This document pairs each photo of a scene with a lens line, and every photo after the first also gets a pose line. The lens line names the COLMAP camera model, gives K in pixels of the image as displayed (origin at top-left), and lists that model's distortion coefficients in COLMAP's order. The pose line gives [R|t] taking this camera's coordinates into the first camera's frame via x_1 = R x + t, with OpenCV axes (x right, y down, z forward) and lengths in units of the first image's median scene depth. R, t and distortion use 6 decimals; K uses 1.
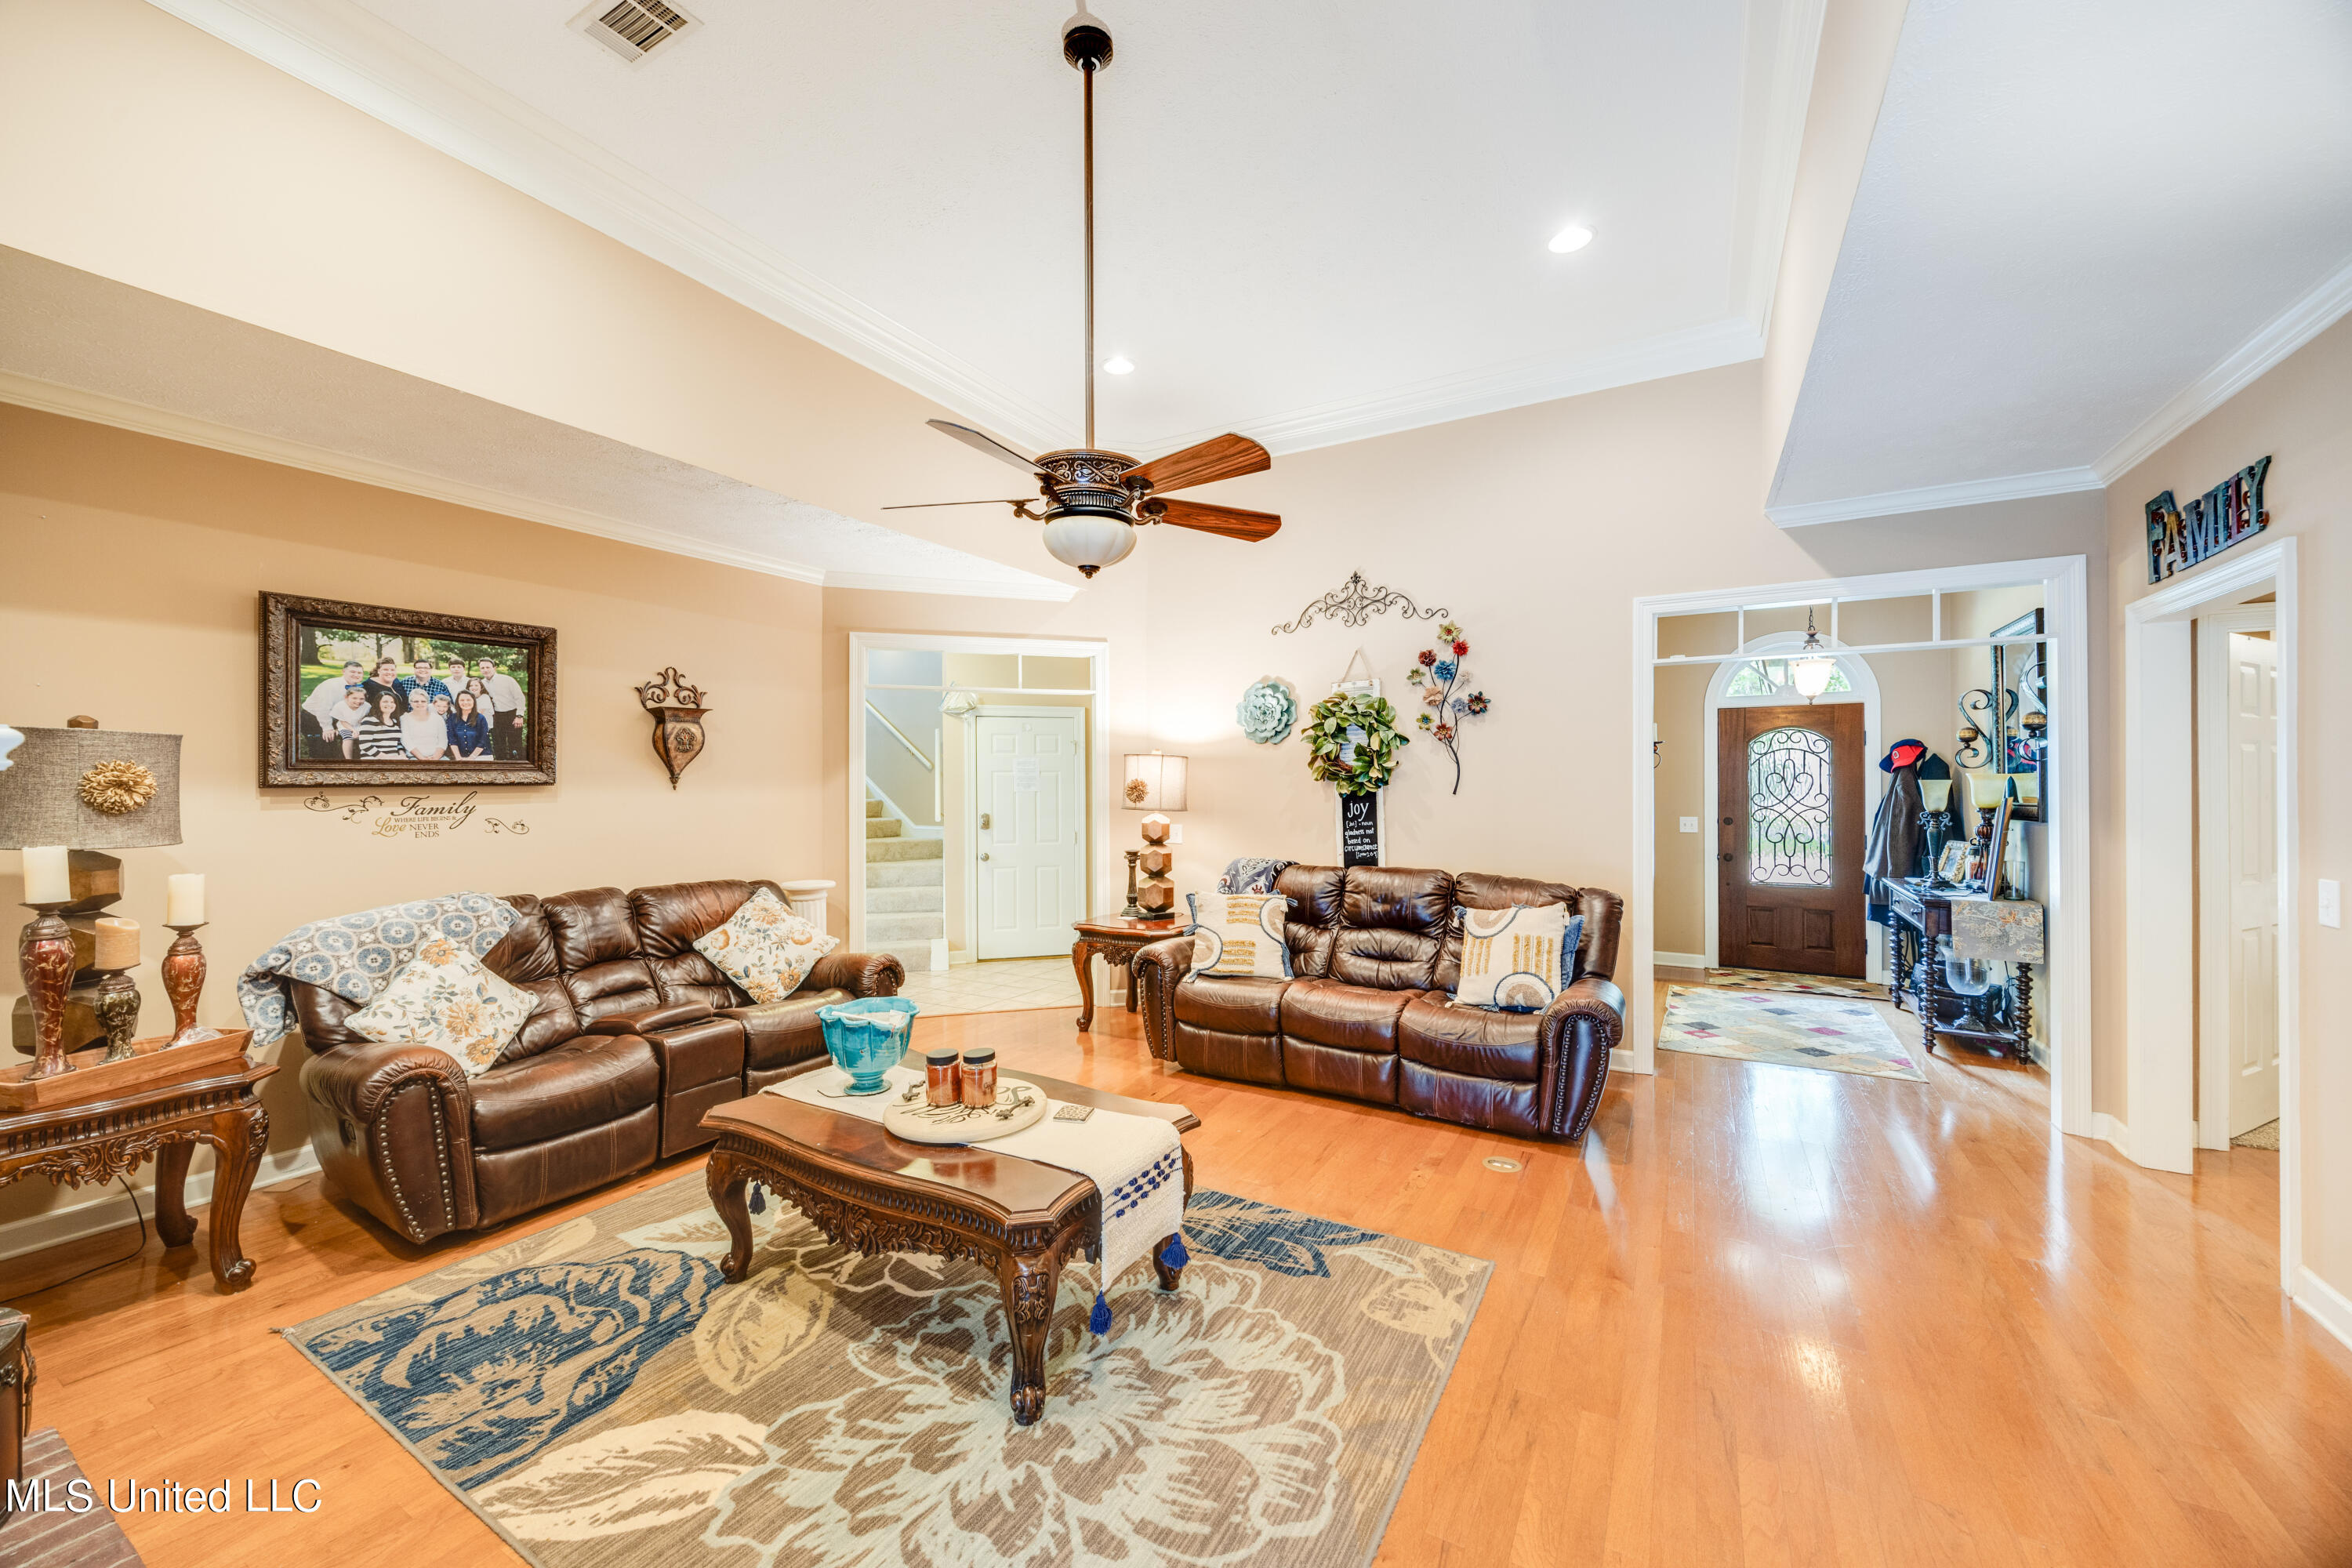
lens RADIAL K [[906.7, 0, 1181.9], [0, 906.7, 770.1], [0, 0, 1]] dist [-0.001238, -0.000094]
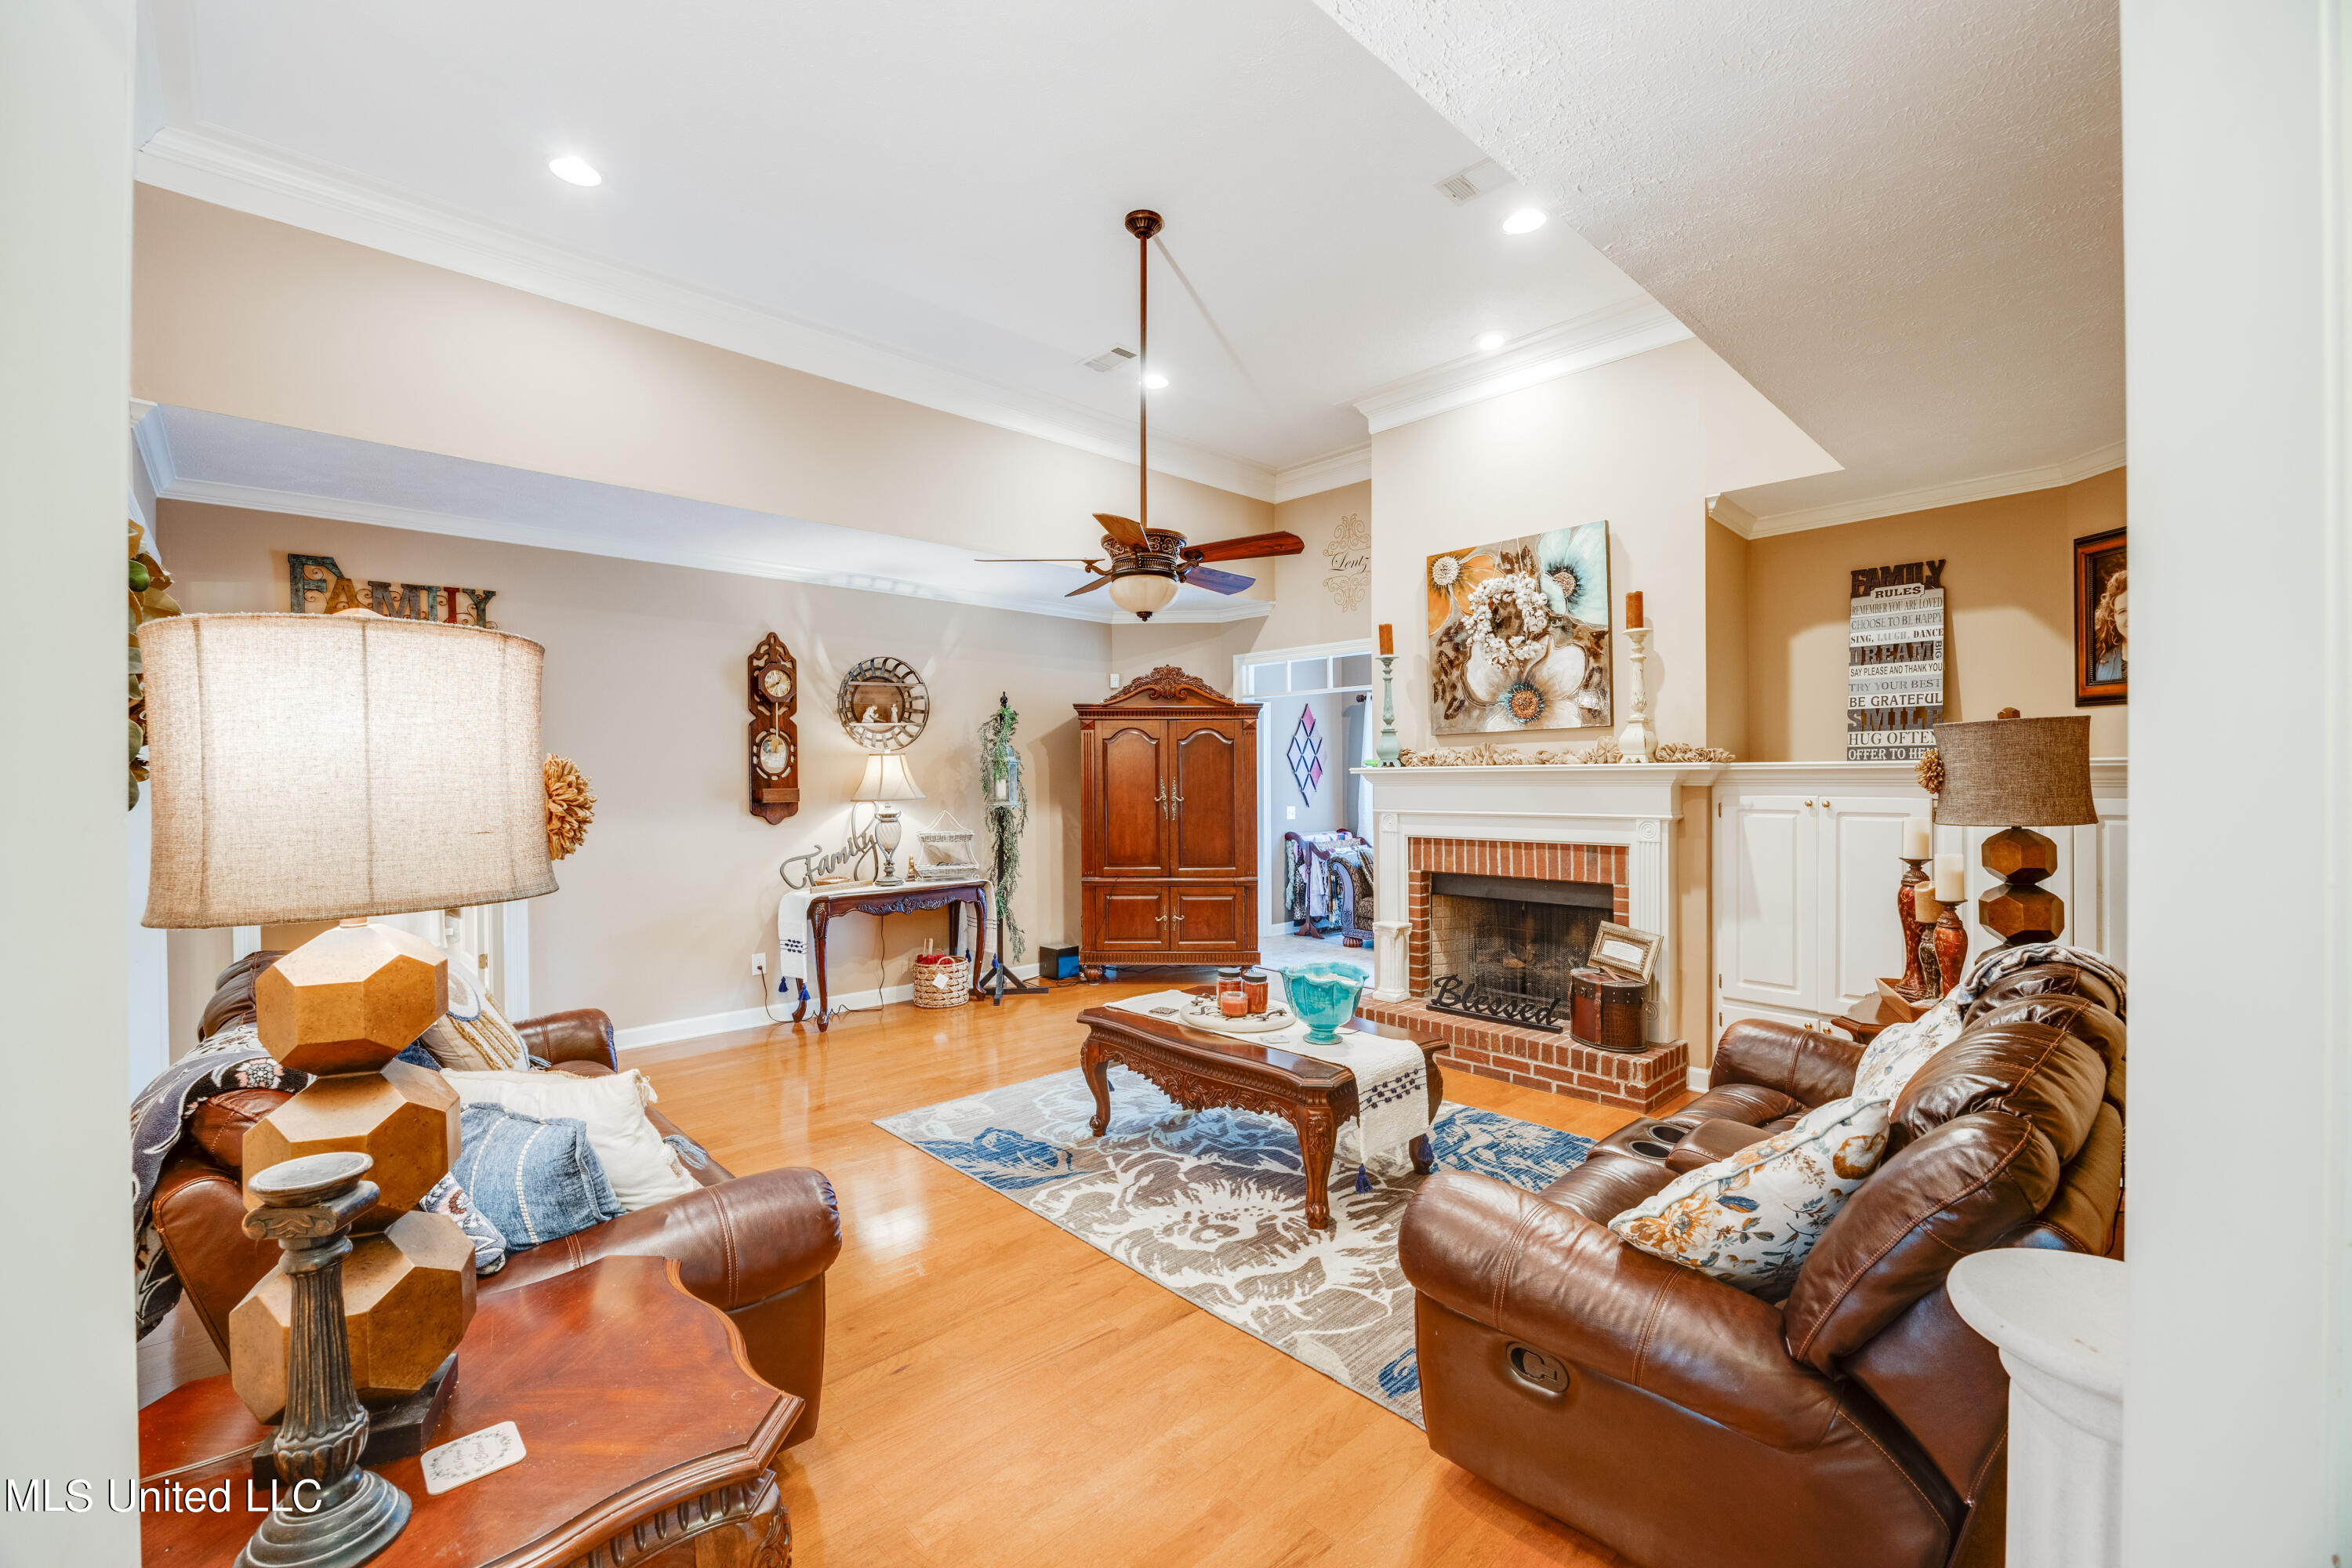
lens RADIAL K [[953.9, 0, 1135.4], [0, 953.9, 790.0], [0, 0, 1]] dist [-0.007301, -0.000237]
pose [[-0.946736, 0.007235, 0.321930, -0.416522], [0.005210, 0.999961, -0.007151, 0.032803], [-0.321969, -0.005093, -0.946736, 1.812887]]
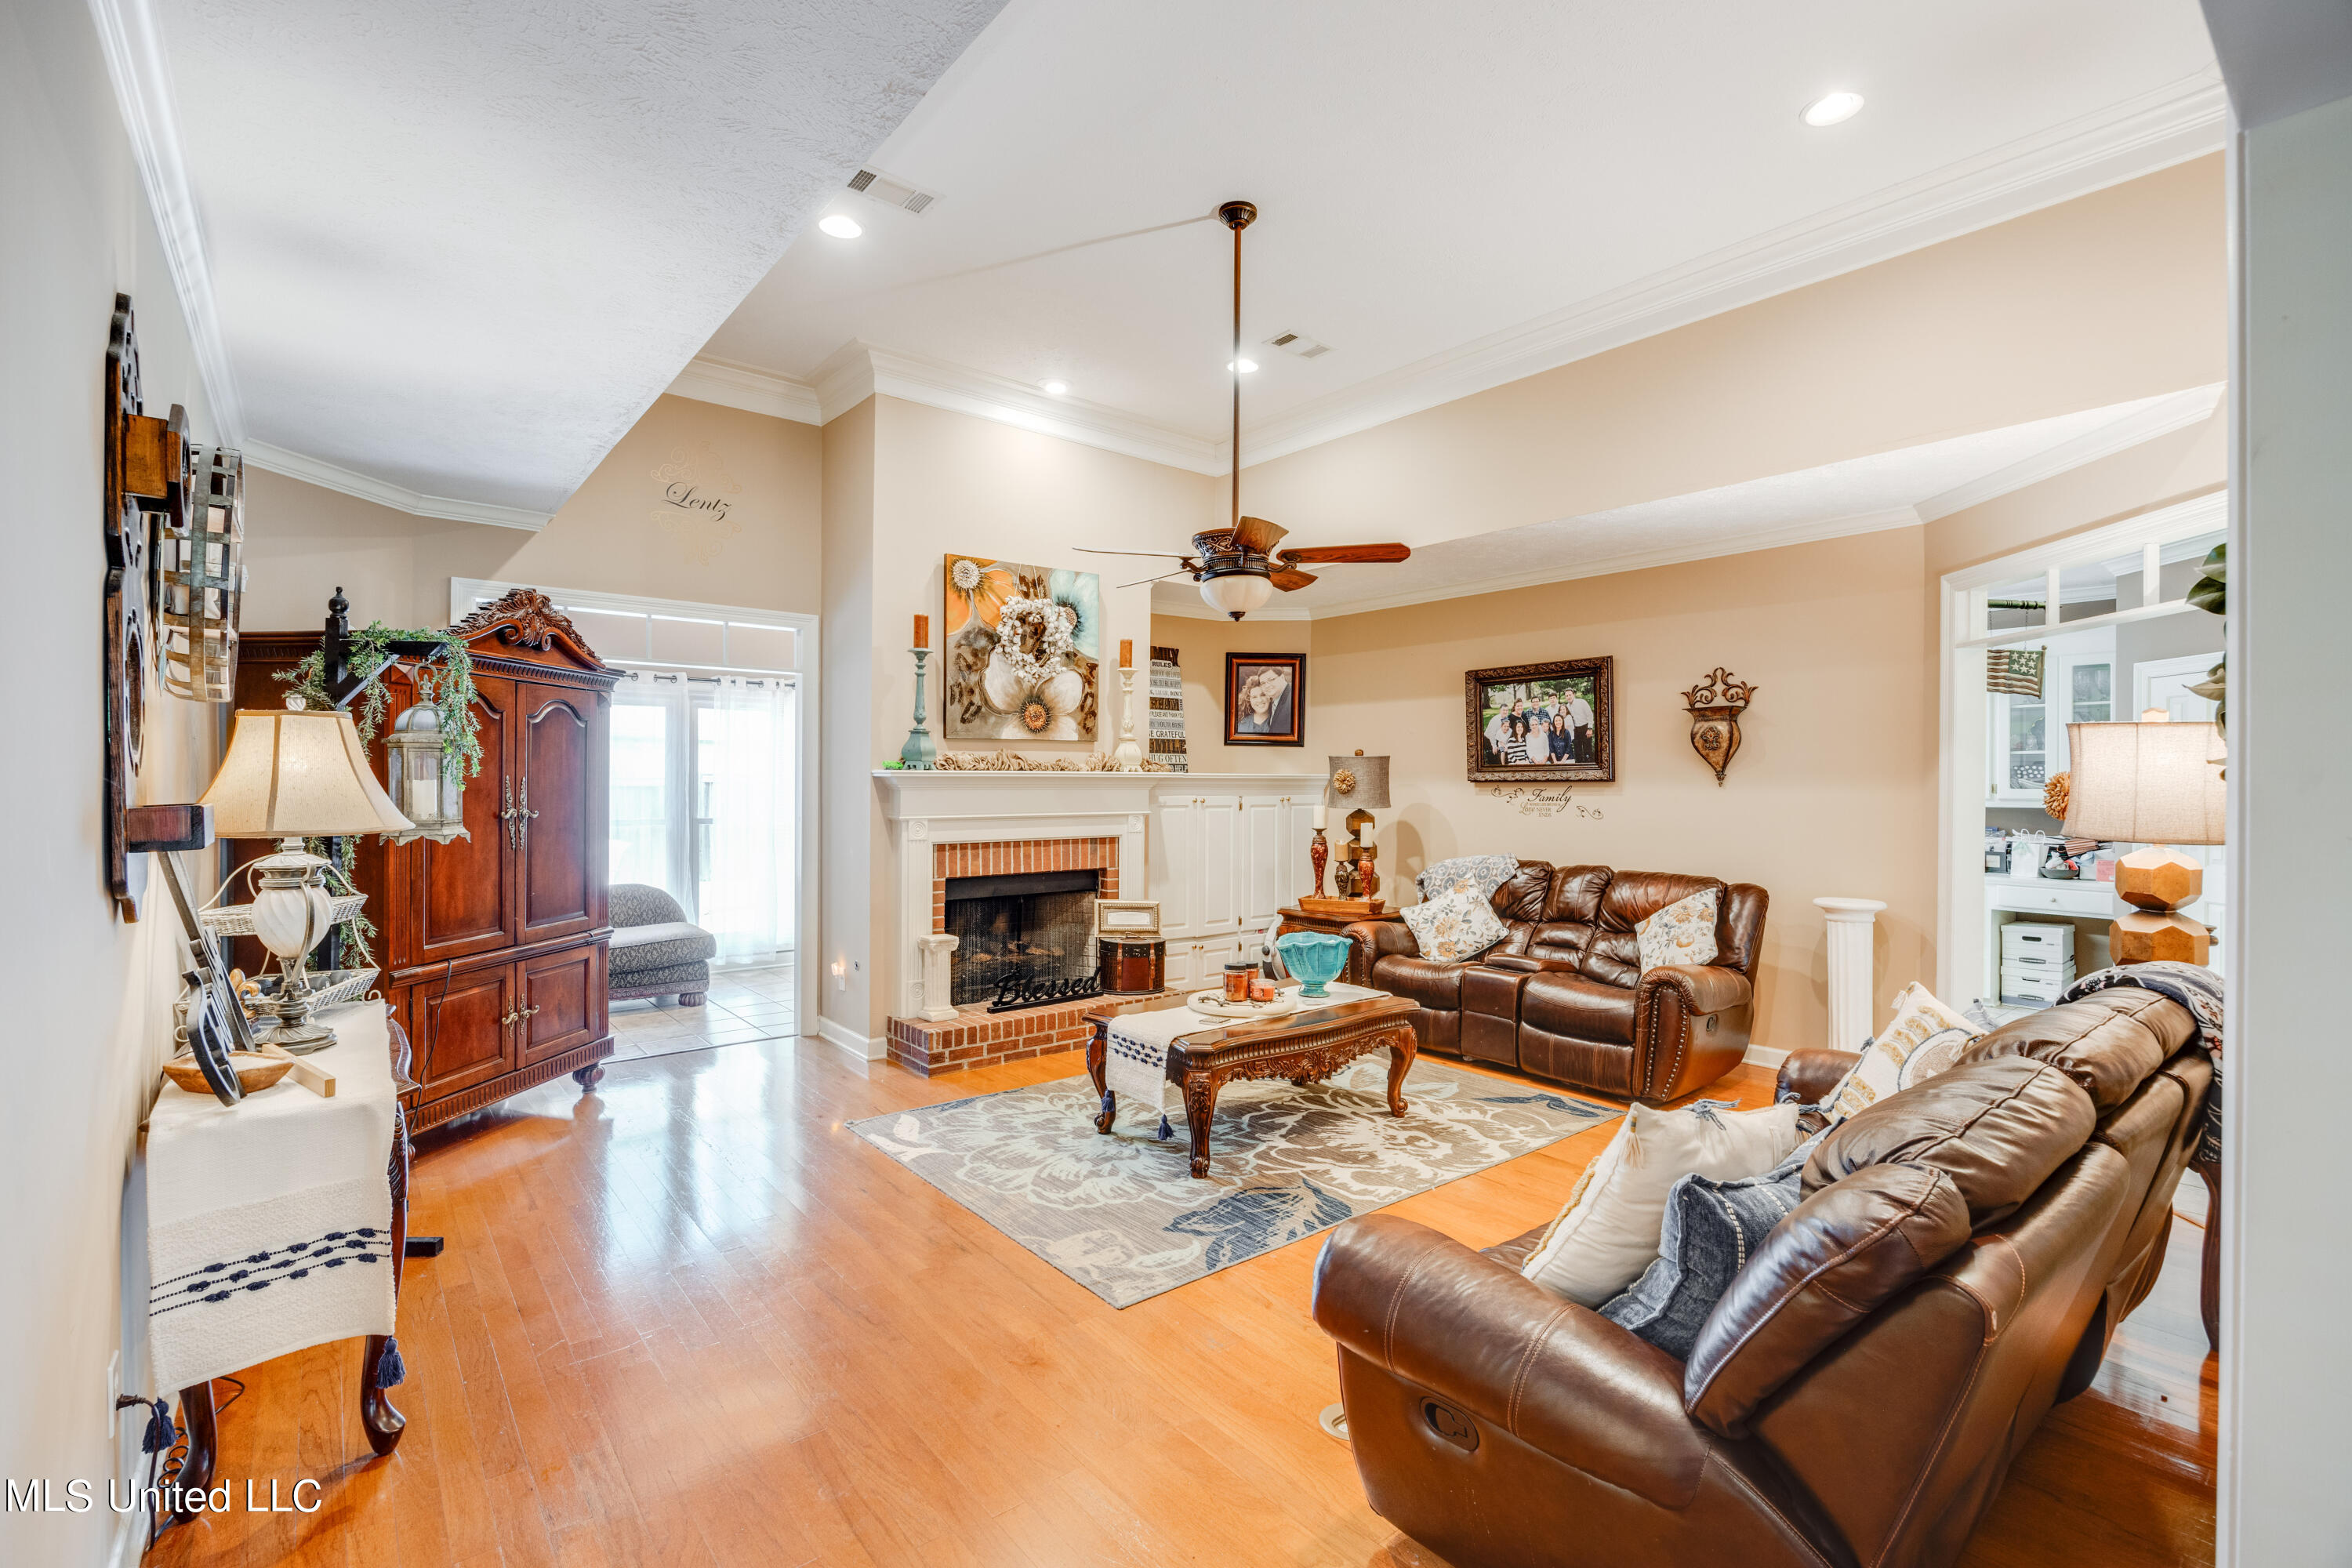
lens RADIAL K [[1076.0, 0, 1183.7], [0, 1076.0, 789.9], [0, 0, 1]] dist [-0.000870, 0.000007]
pose [[-0.370404, 0.012284, -0.928790, 1.057109], [0.014091, 0.999872, 0.007605, 0.009967], [0.928764, -0.010270, -0.370529, 1.172736]]
